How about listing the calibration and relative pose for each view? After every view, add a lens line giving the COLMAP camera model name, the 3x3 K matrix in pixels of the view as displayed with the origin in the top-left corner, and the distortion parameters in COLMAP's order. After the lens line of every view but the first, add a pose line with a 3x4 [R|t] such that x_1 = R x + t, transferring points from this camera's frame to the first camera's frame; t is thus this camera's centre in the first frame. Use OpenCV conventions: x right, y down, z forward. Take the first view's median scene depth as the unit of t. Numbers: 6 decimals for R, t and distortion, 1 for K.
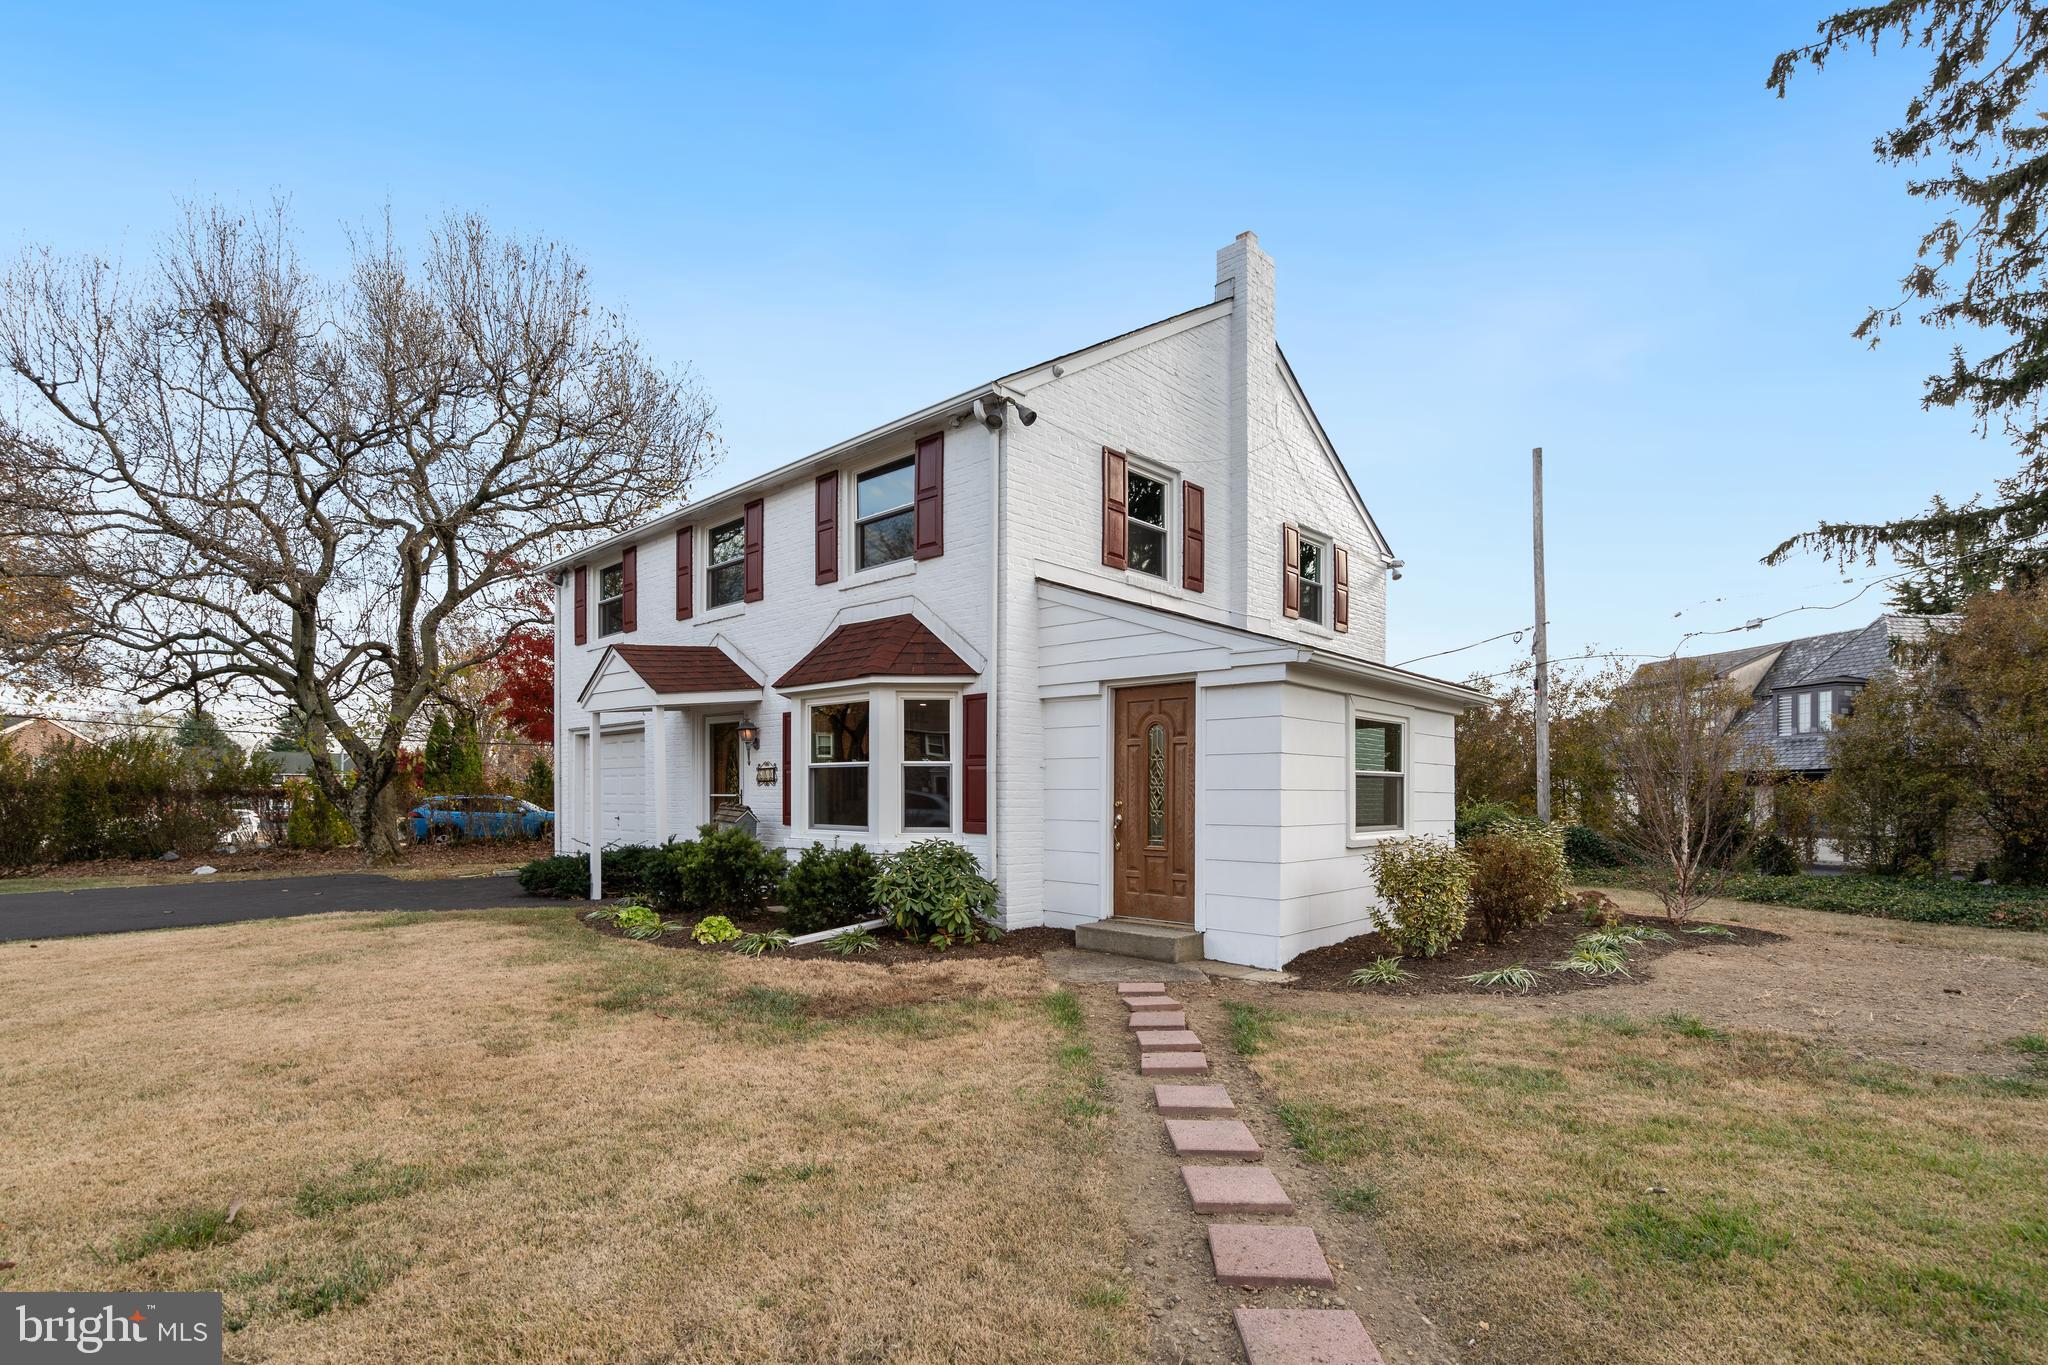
lens RADIAL K [[959.7, 0, 1024.4], [0, 959.7, 790.9], [0, 0, 1]] dist [-0.002348, -0.000234]
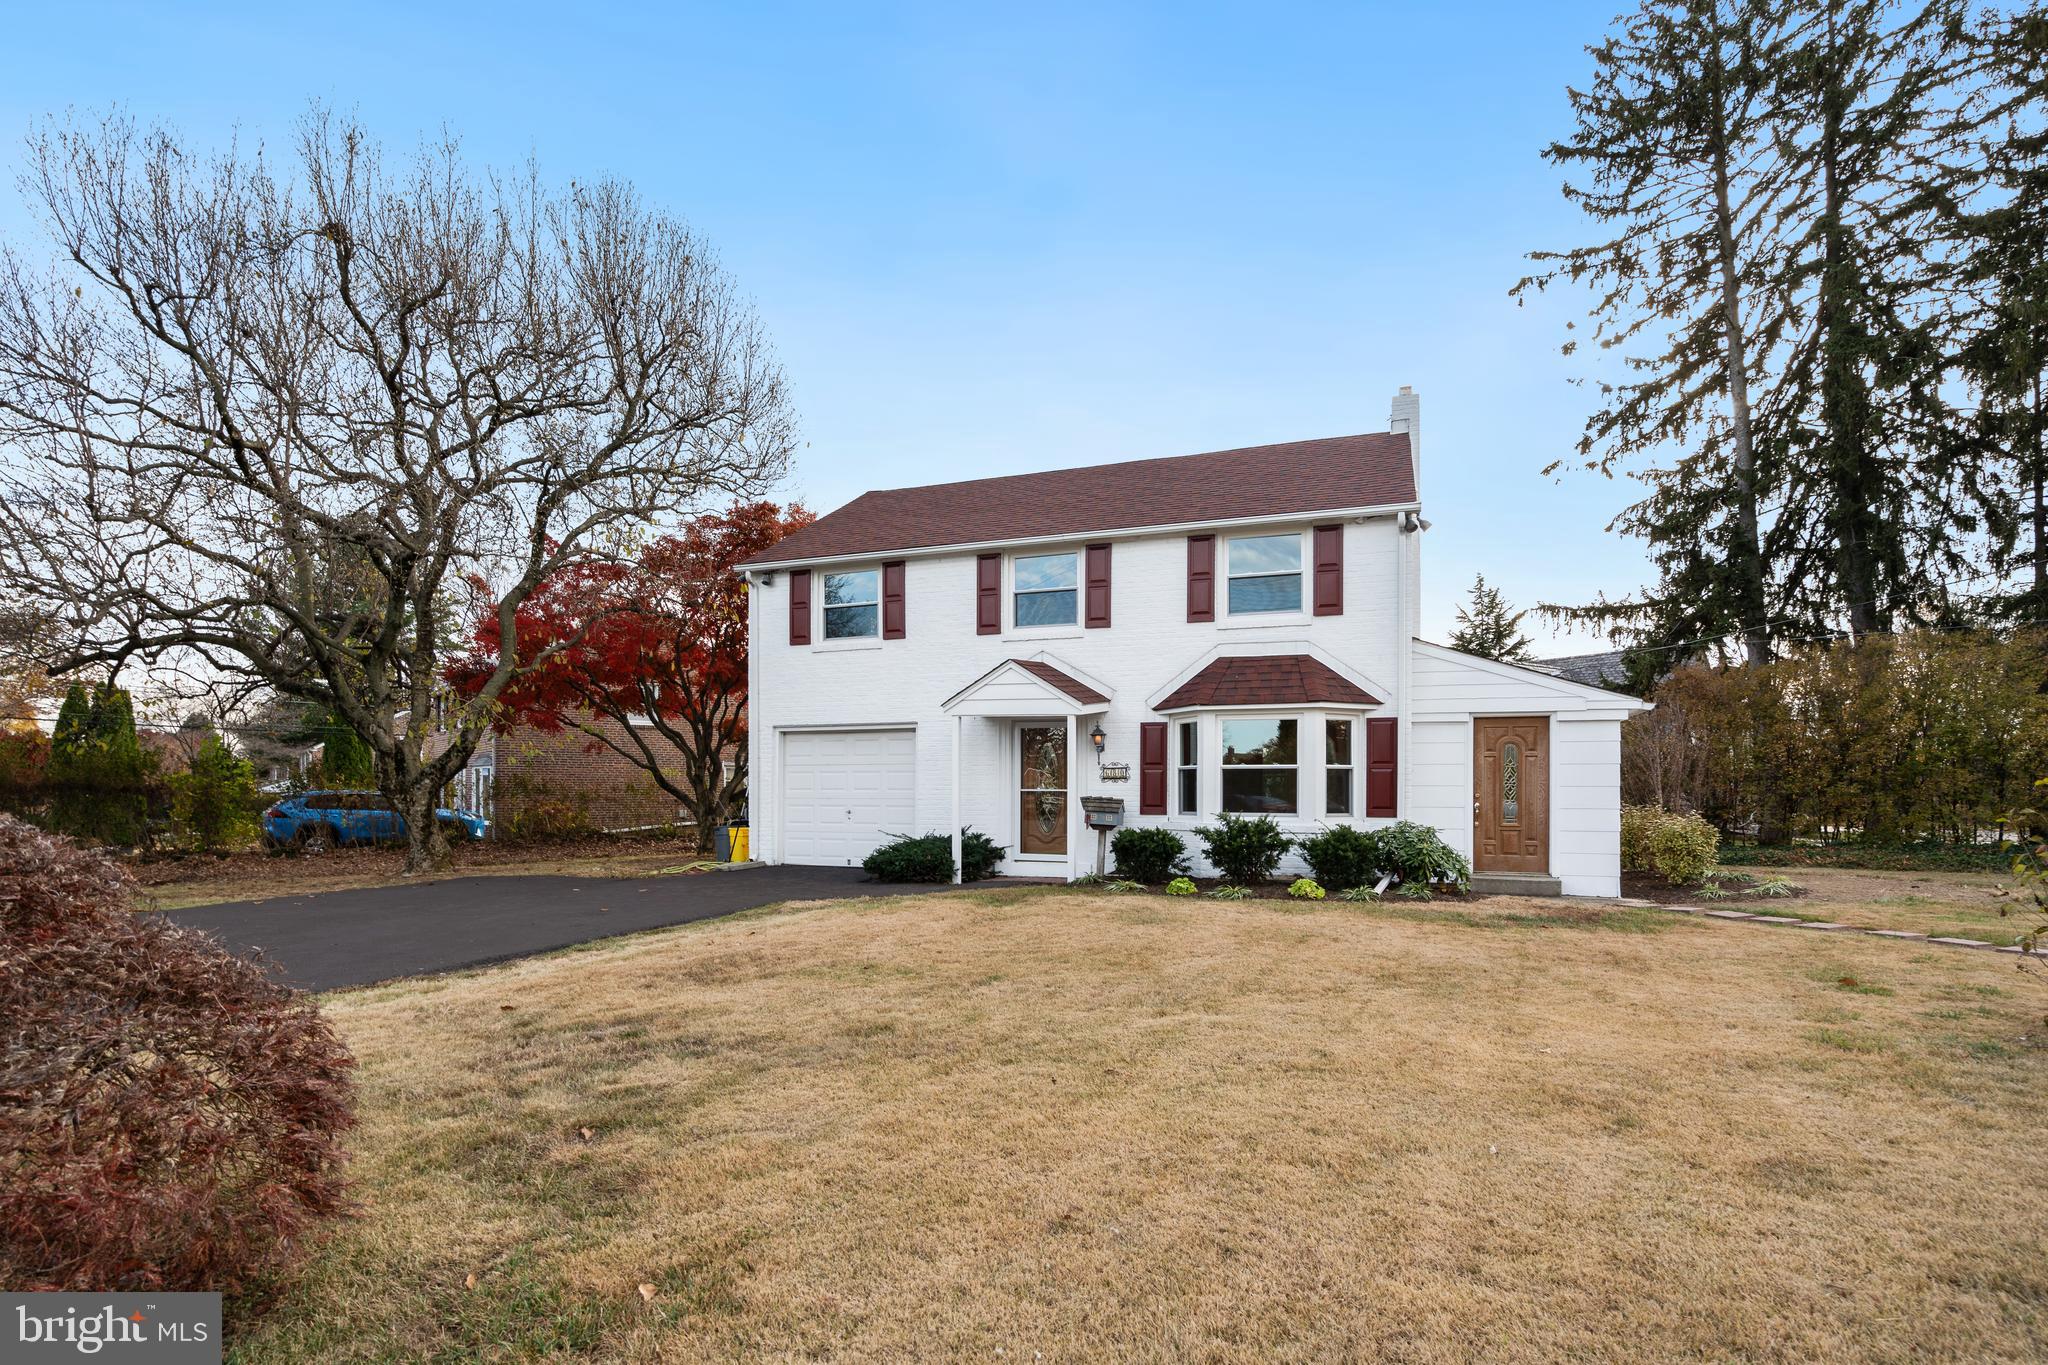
lens RADIAL K [[948.2, 0, 1020.5], [0, 948.2, 776.9], [0, 0, 1]] dist [0.002498, 0.000614]
pose [[0.922508, 0.003695, 0.385961, -0.917907], [-0.000963, 0.999973, -0.007270, -0.004052], [-0.385978, 0.006335, 0.922486, -0.056079]]
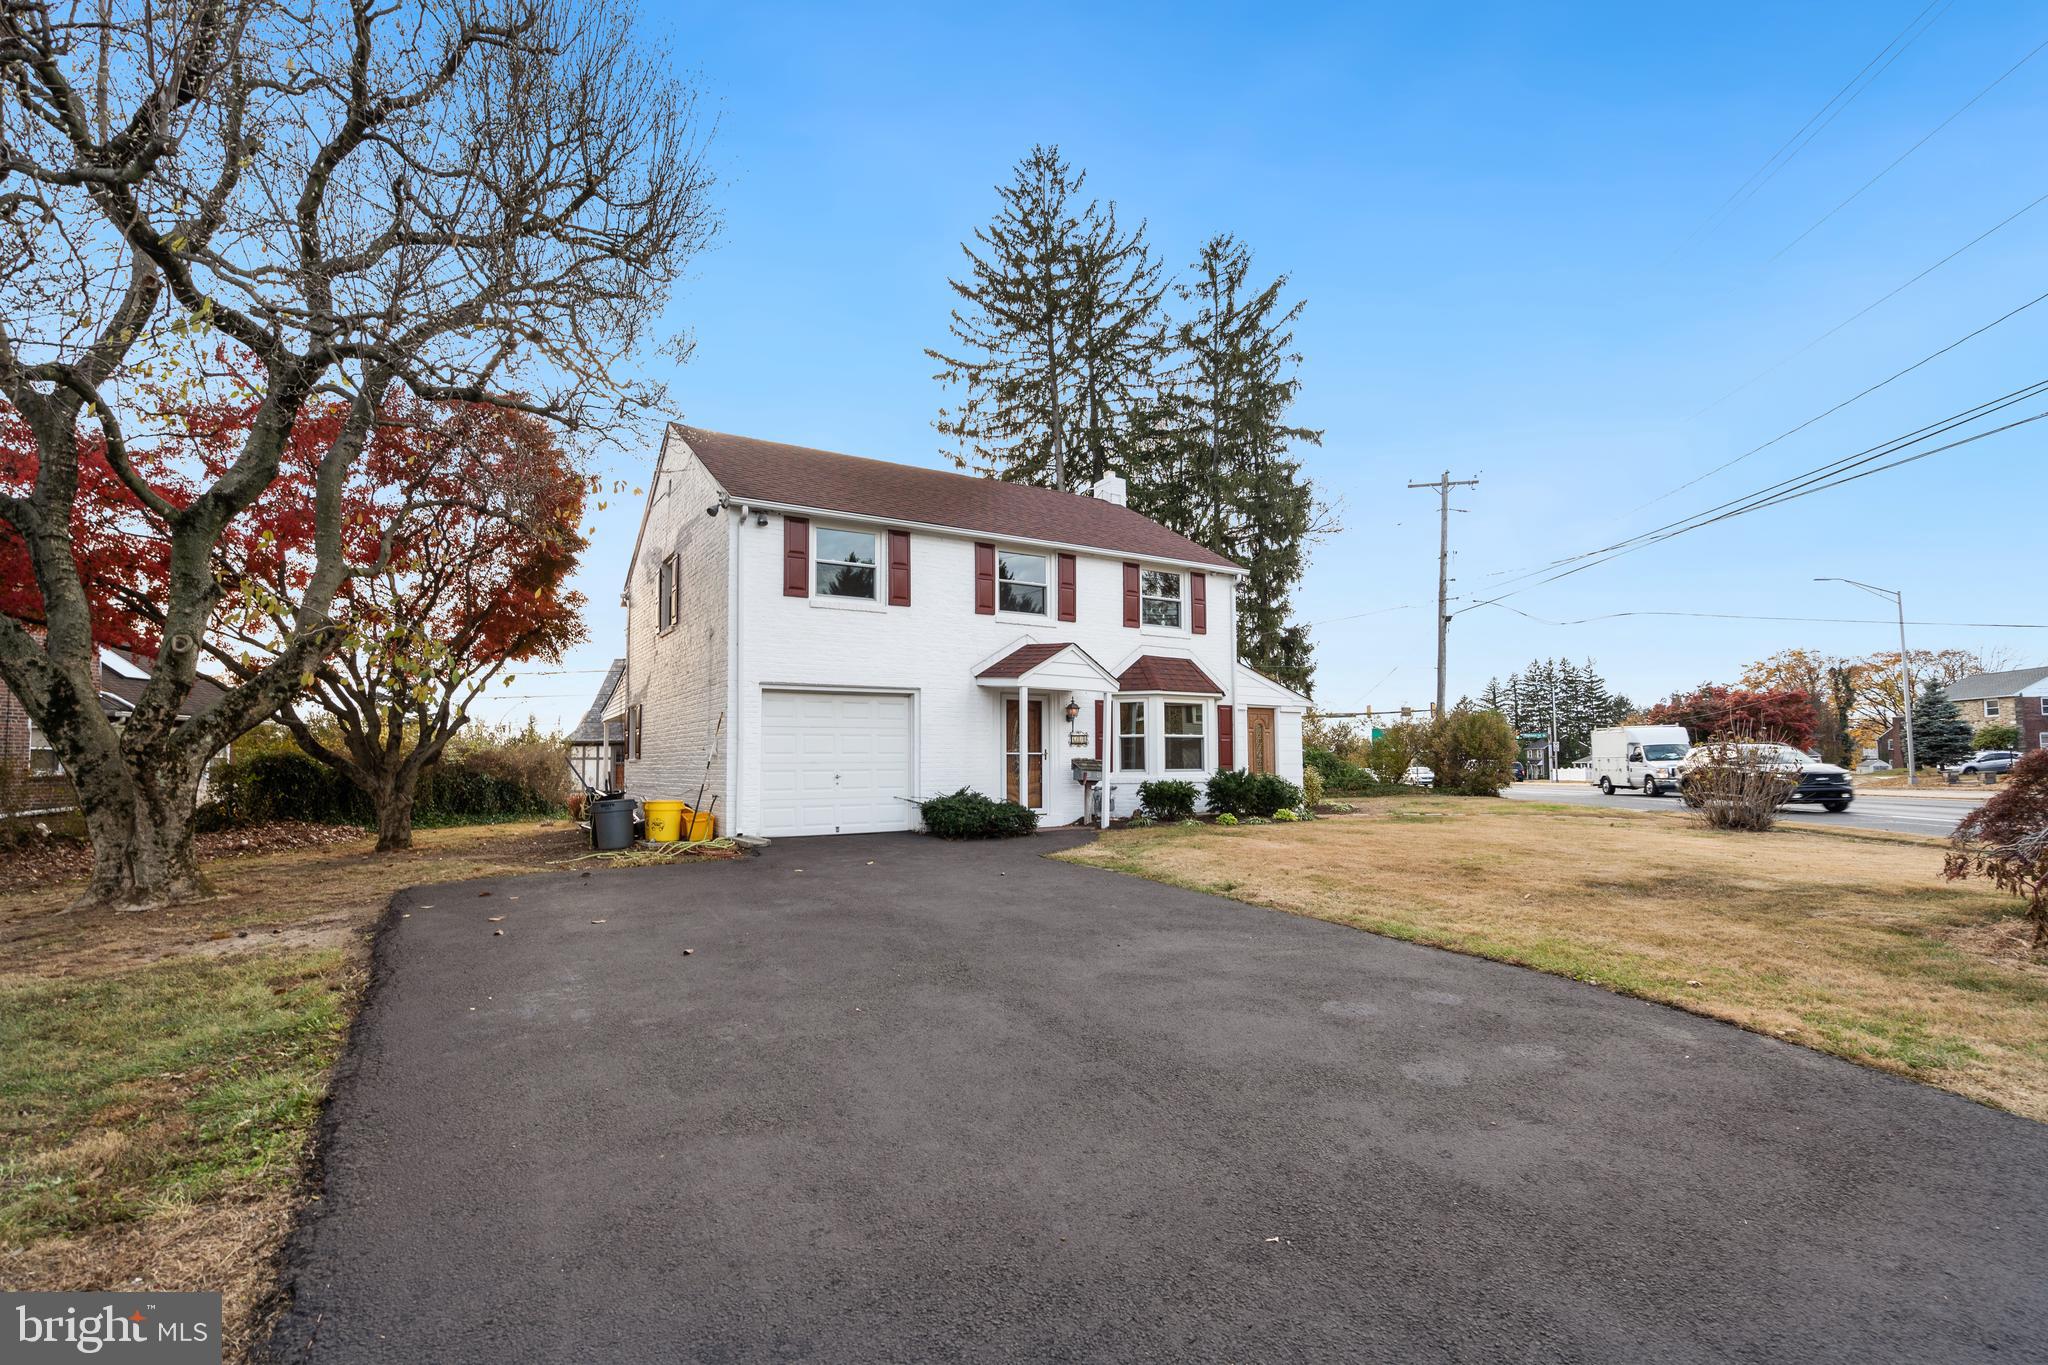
lens RADIAL K [[913.7, 0, 1019.0], [0, 913.7, 668.6], [0, 0, 1]] dist [-0.000975, 0.000072]
pose [[0.274852, 0.085067, 0.957716, -1.824586], [-0.002318, 0.996134, -0.087815, -0.001730], [-0.961484, 0.021916, 0.273986, 0.765081]]
